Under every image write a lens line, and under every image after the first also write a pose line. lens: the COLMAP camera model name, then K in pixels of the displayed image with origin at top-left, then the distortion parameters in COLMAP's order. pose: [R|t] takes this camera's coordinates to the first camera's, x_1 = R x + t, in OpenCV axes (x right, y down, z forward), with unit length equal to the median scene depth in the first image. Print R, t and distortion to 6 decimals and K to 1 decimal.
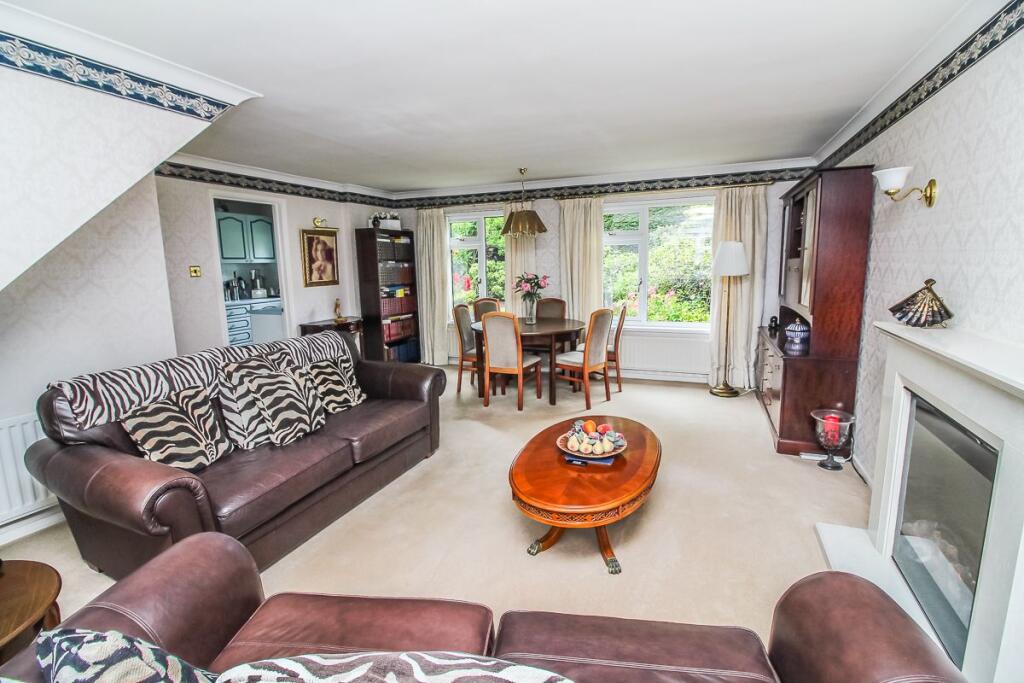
lens RADIAL K [[471.5, 0, 513.9], [0, 471.5, 340.1], [0, 0, 1]] dist [-0.019484, -0.000095]
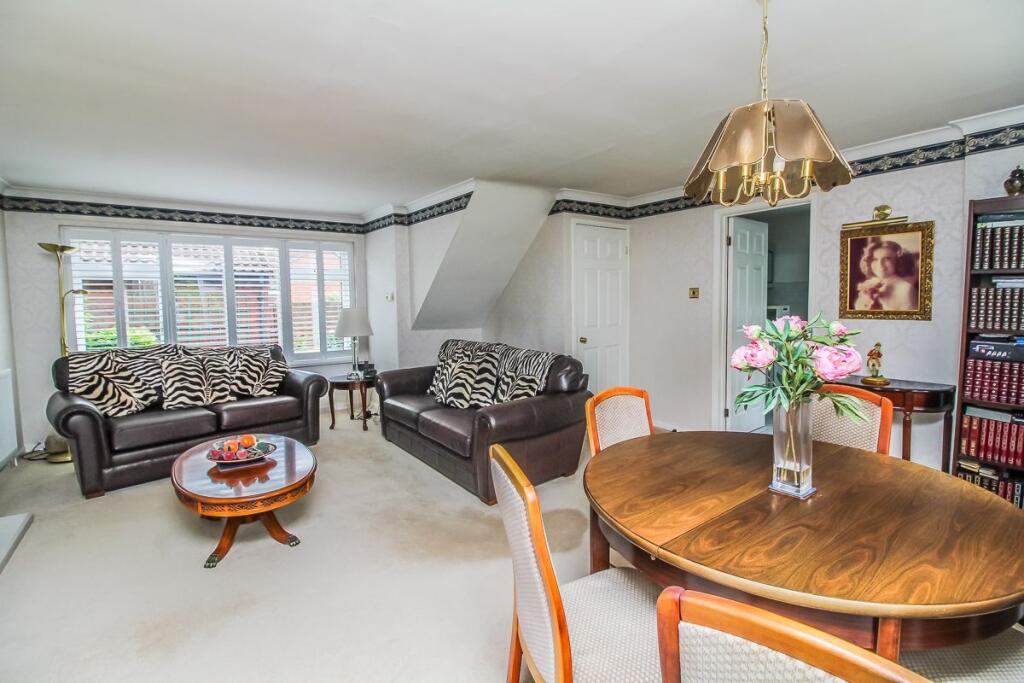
lens RADIAL K [[471.5, 0, 513.9], [0, 471.5, 340.1], [0, 0, 1]] dist [-0.019484, -0.000095]
pose [[-0.197195, 0.112256, -0.973916, 0.261767], [-0.130600, 0.981560, 0.139580, -0.113189], [0.971626, 0.154718, -0.178898, 0.674103]]
